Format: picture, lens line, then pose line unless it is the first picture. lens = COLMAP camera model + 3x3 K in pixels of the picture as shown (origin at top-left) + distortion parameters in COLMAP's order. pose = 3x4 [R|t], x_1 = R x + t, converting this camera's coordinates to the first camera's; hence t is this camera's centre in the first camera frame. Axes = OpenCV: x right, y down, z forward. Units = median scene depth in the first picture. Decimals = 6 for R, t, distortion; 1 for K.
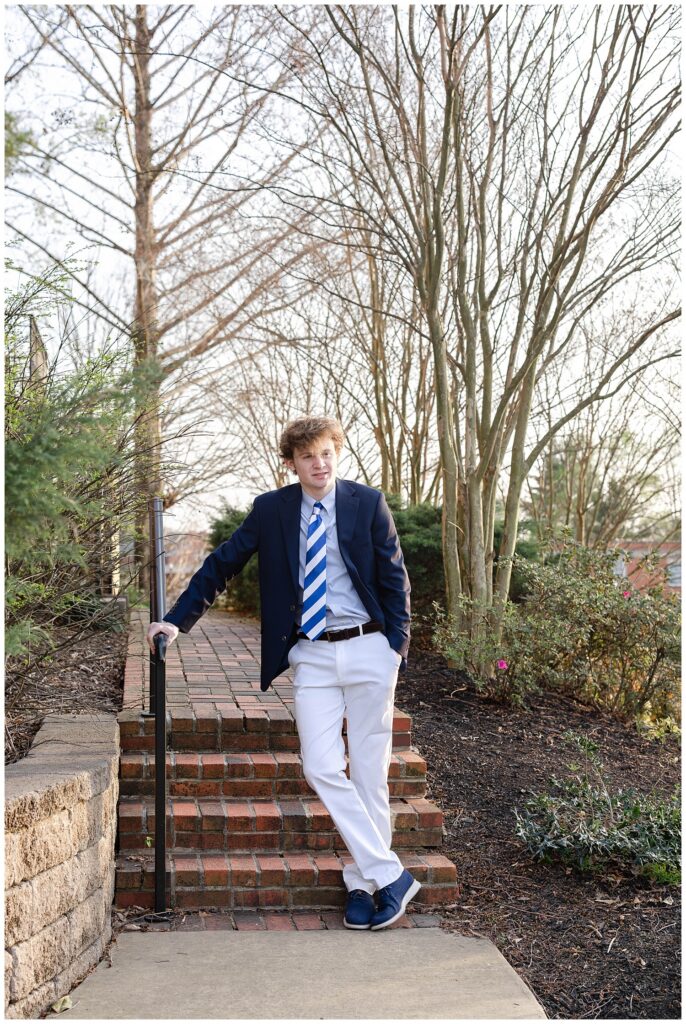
lens RADIAL K [[1376.5, 0, 341.1], [0, 1376.5, 568.1], [0, 0, 1]] dist [-0.012366, 0.015440]
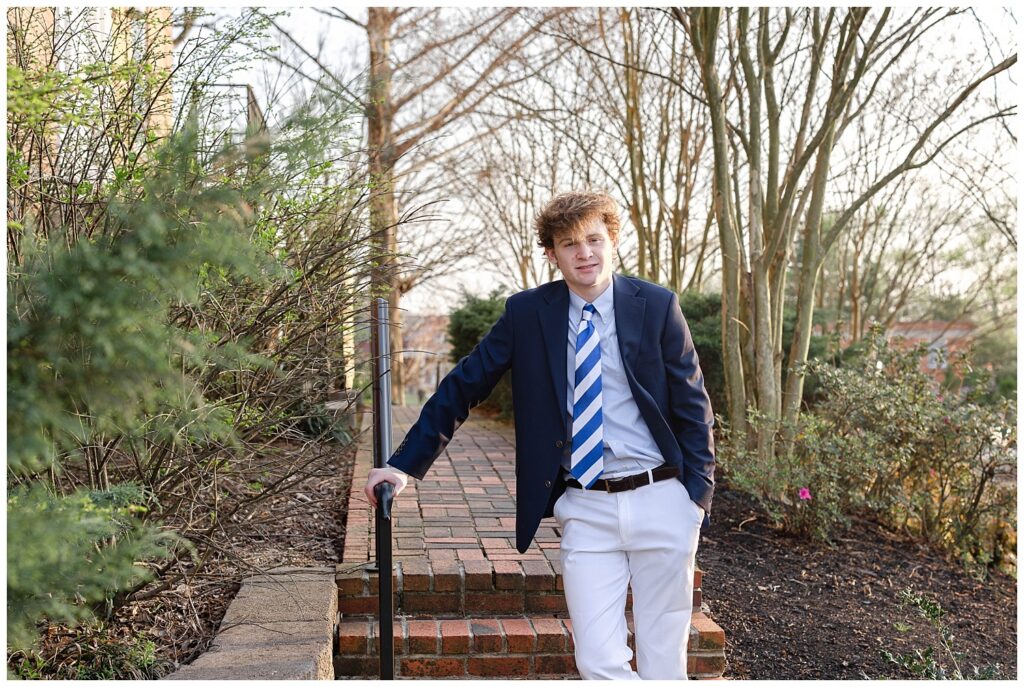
lens RADIAL K [[1376.5, 0, 511.9], [0, 1376.5, 396.1], [0, 0, 1]] dist [-0.012366, 0.015440]
pose [[0.998734, -0.005586, -0.049997, -0.012916], [0.007332, 0.999367, 0.034808, -0.014207], [0.049771, -0.035131, 0.998143, 0.138757]]
